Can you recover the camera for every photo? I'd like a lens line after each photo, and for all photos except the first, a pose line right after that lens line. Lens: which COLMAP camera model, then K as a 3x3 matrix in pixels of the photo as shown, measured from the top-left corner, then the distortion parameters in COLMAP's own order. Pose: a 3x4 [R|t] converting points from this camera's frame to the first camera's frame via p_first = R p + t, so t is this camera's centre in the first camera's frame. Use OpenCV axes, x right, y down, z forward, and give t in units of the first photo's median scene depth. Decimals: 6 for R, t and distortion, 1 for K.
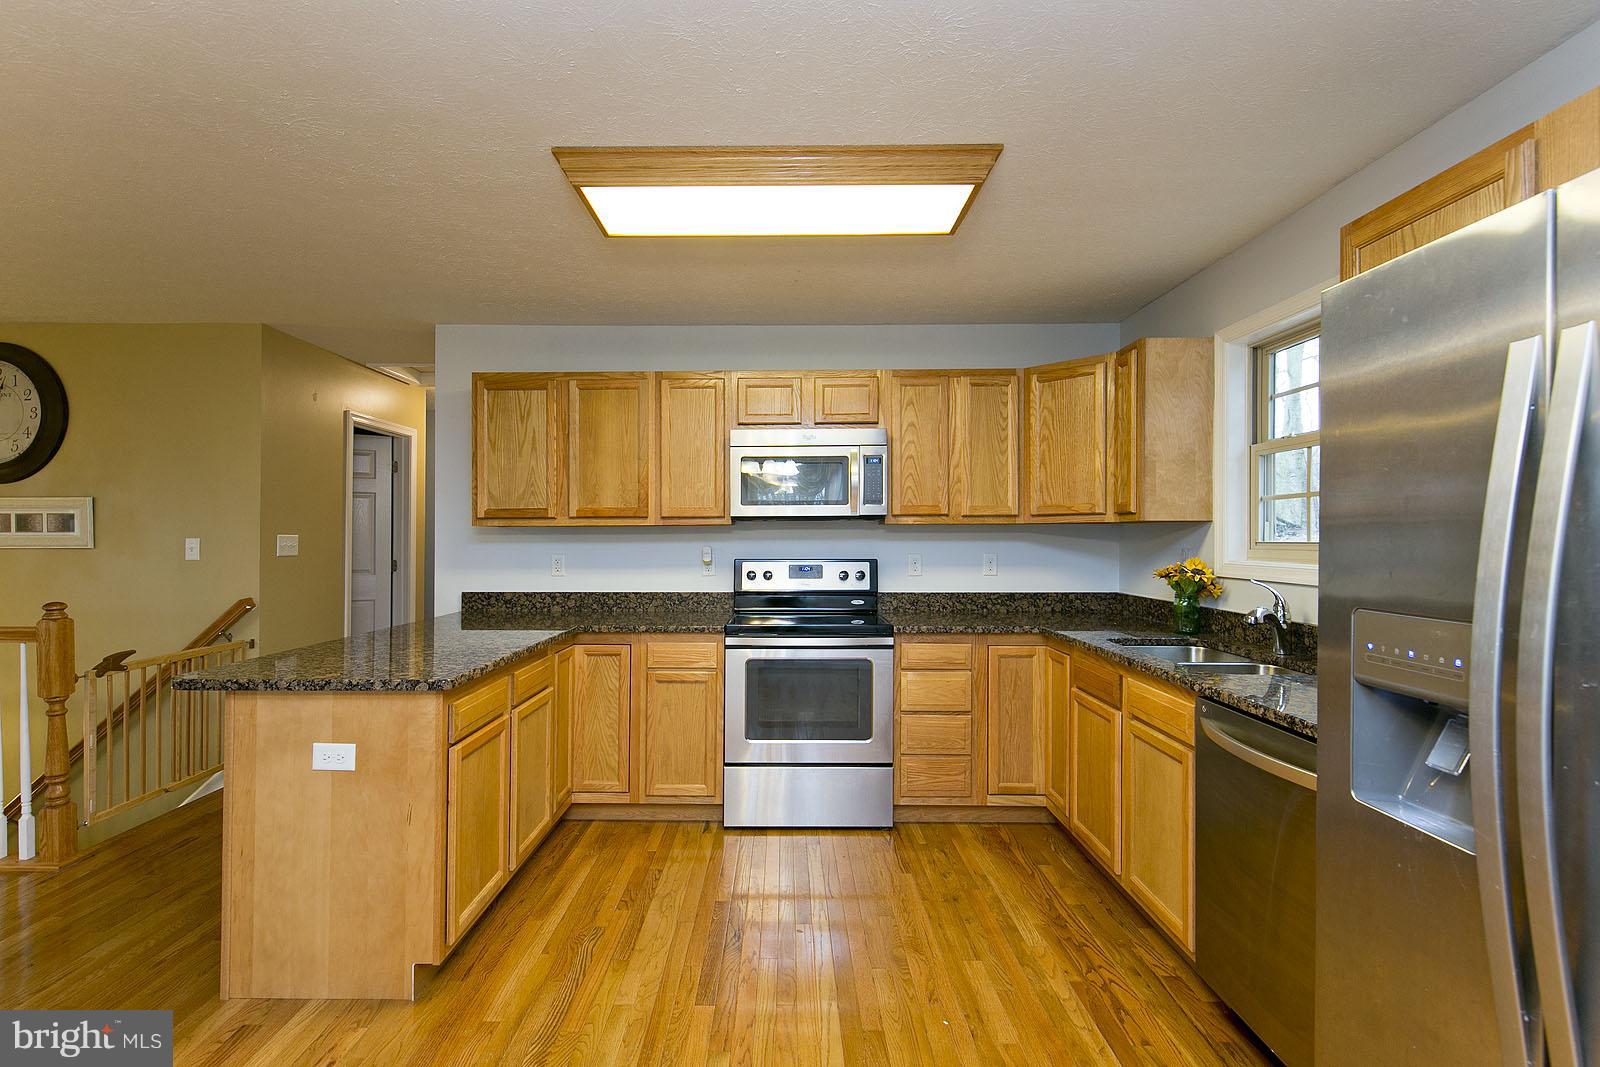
lens RADIAL K [[753.1, 0, 774.7], [0, 753.1, 540.1], [0, 0, 1]] dist [0.008898, -0.000751]
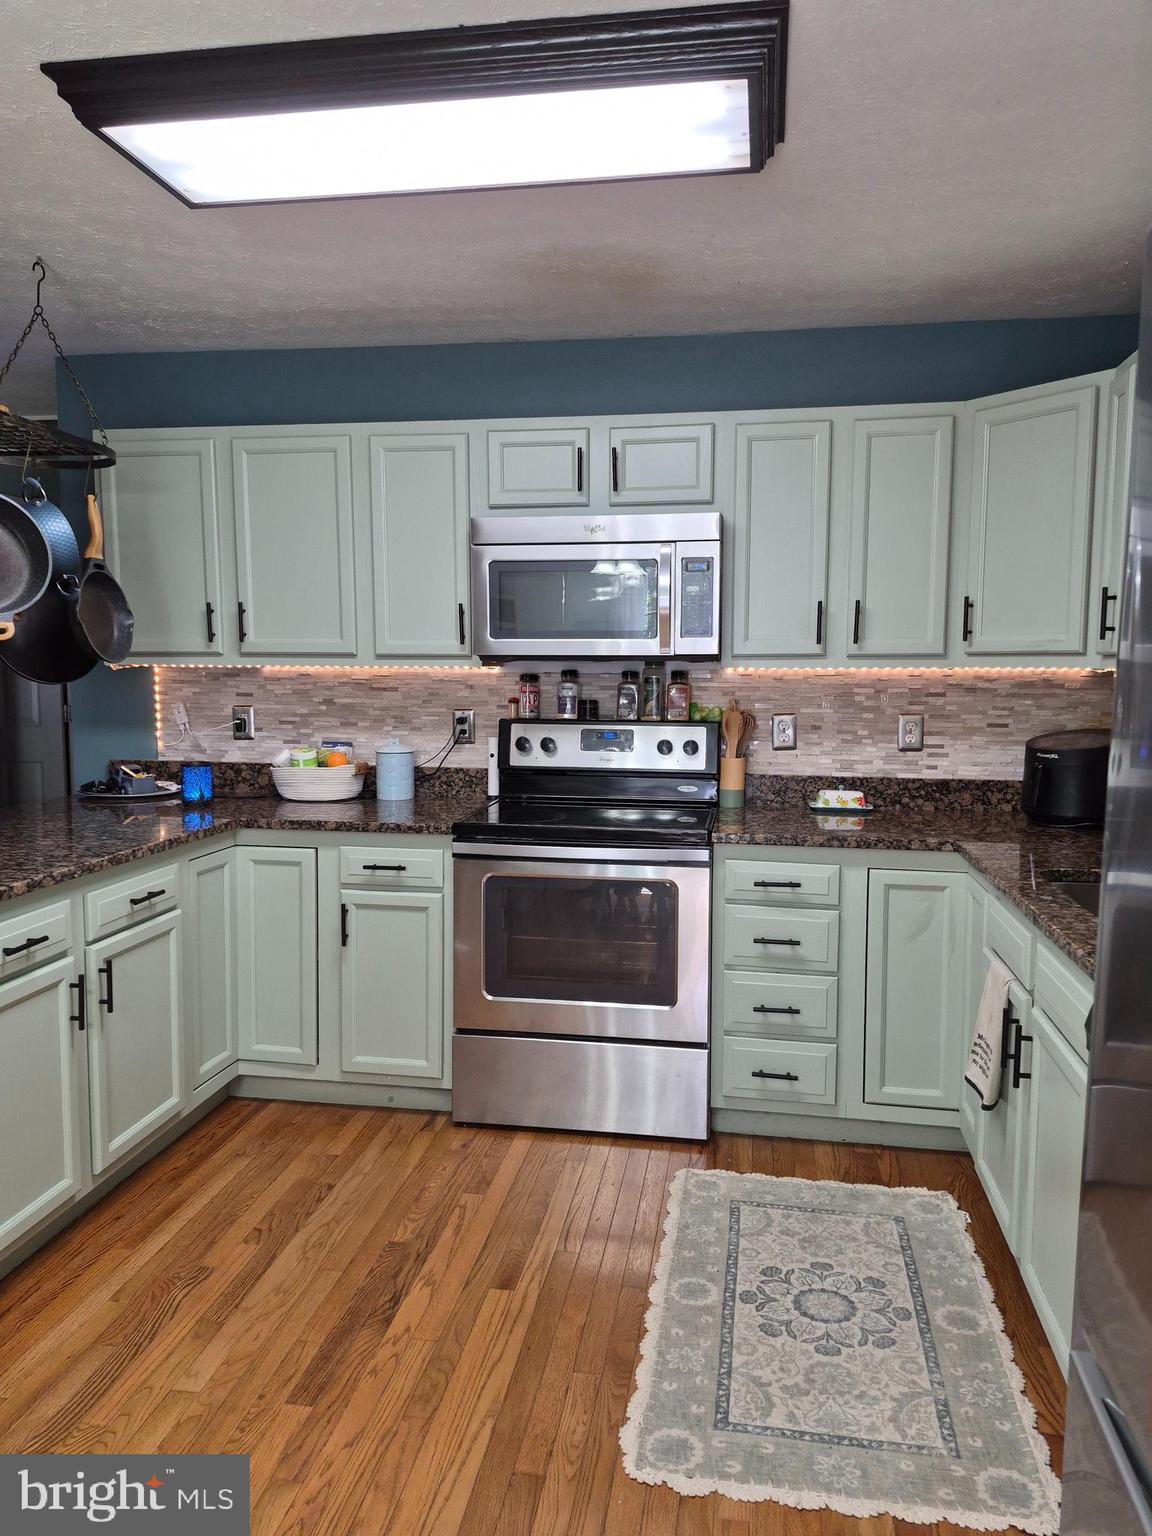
lens RADIAL K [[1105.9, 0, 563.9], [0, 1105.9, 775.4], [0, 0, 1]] dist [0.125264, -0.181448]
pose [[0.988423, 0.021493, -0.150192, 0.170736], [-0.006966, 0.995300, 0.096586, -0.022725], [0.151562, -0.094422, 0.983928, 0.064665]]
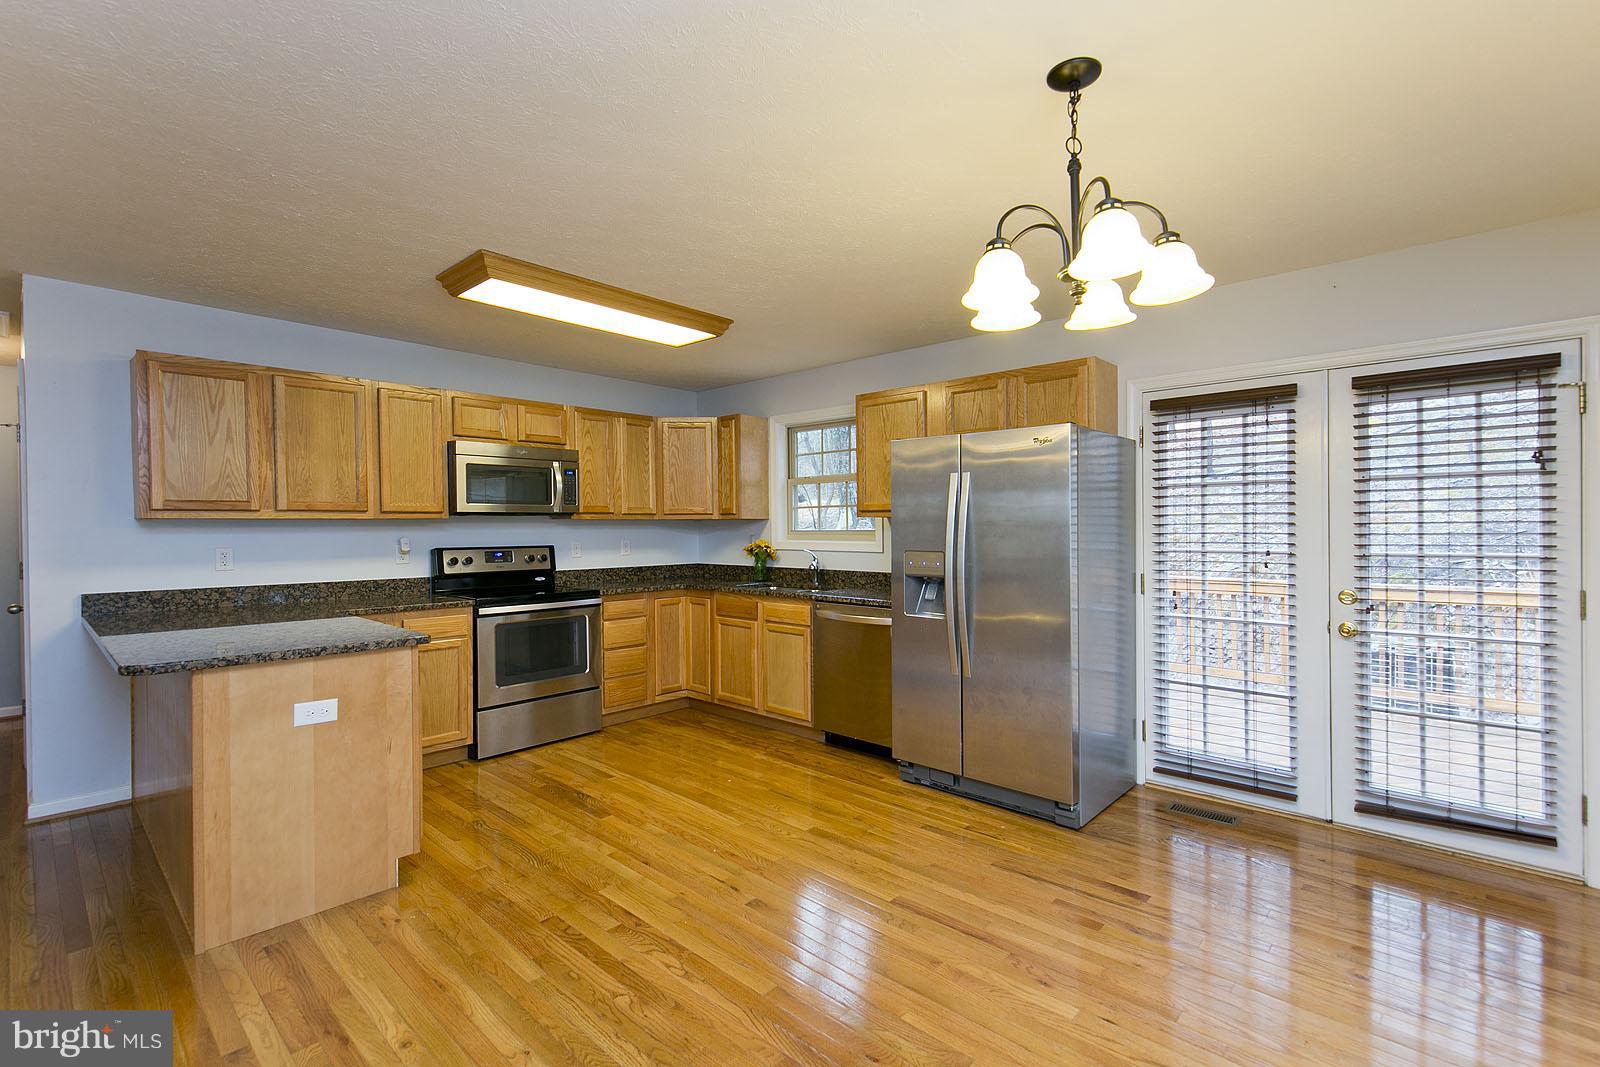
lens RADIAL K [[713.9, 0, 855.1], [0, 713.9, 533.4], [0, 0, 1]] dist [0.013773, -0.000314]
pose [[0.638825, -0.008643, 0.769304, -0.570809], [0.007435, 0.999960, 0.005060, 0.001876], [-0.769317, 0.002487, 0.638863, -0.243135]]
